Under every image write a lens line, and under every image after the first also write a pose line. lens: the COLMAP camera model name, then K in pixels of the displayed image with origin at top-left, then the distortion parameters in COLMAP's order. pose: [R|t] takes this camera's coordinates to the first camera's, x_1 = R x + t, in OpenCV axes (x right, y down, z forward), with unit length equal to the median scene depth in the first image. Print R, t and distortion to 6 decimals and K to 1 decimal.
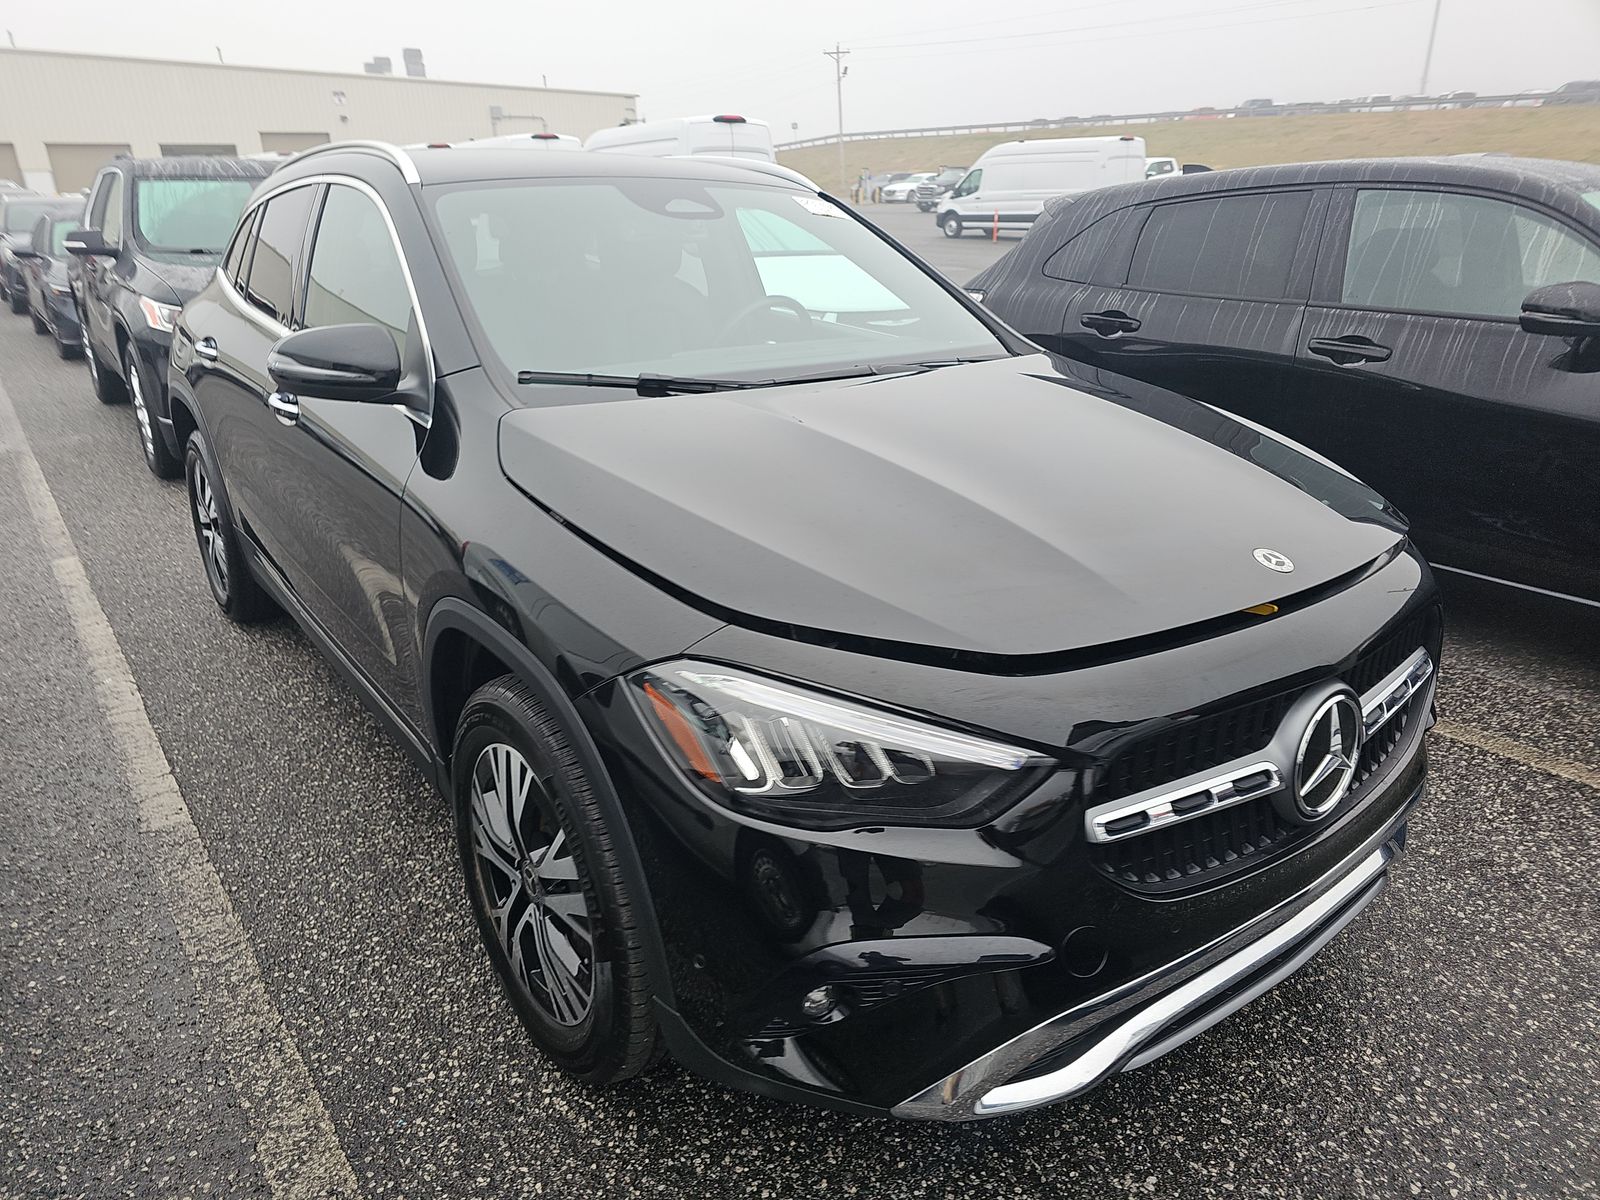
lens RADIAL K [[1075.0, 0, 797.6], [0, 1075.0, 597.3], [0, 0, 1]] dist [0.034905, -0.017070]
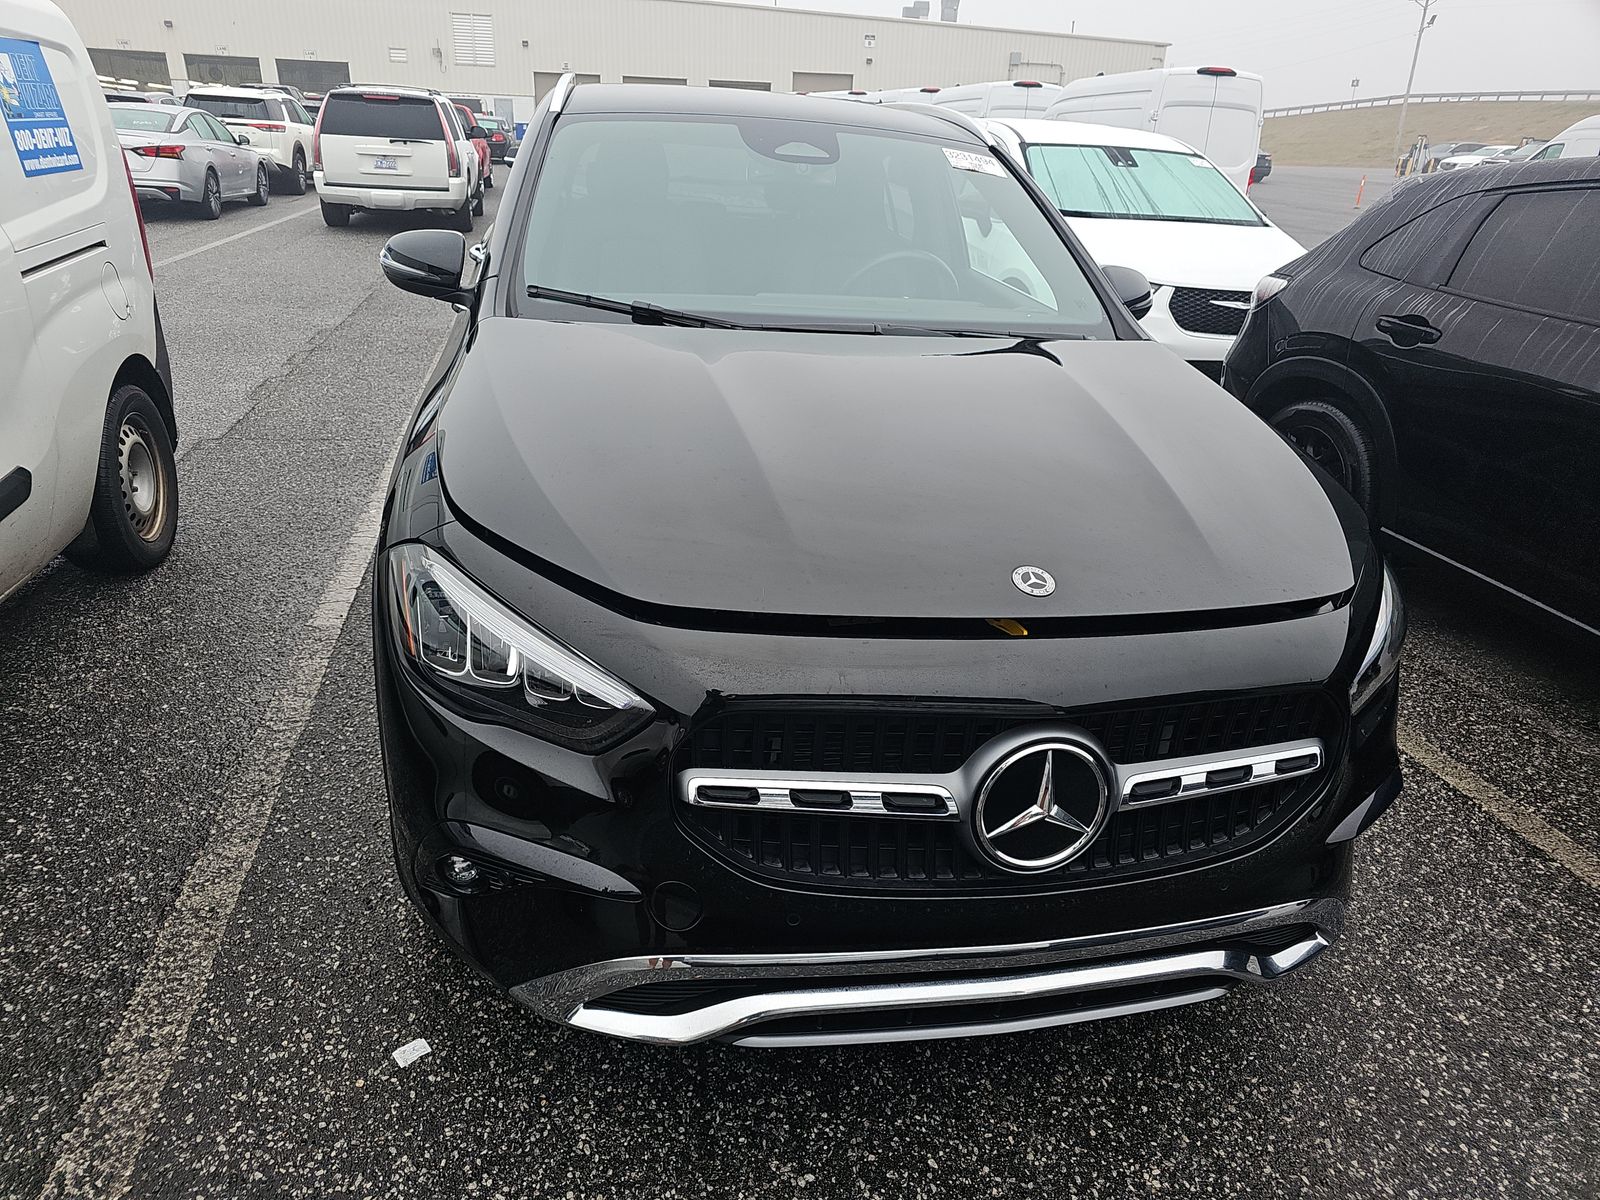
lens RADIAL K [[1075.0, 0, 770.6], [0, 1075.0, 597.3], [0, 0, 1]] dist [0.034905, -0.017070]
pose [[0.898747, 0.223138, -0.377442, 0.454605], [-0.208118, 0.974768, 0.080707, -0.036755], [0.385927, 0.006017, 0.922510, 0.069599]]
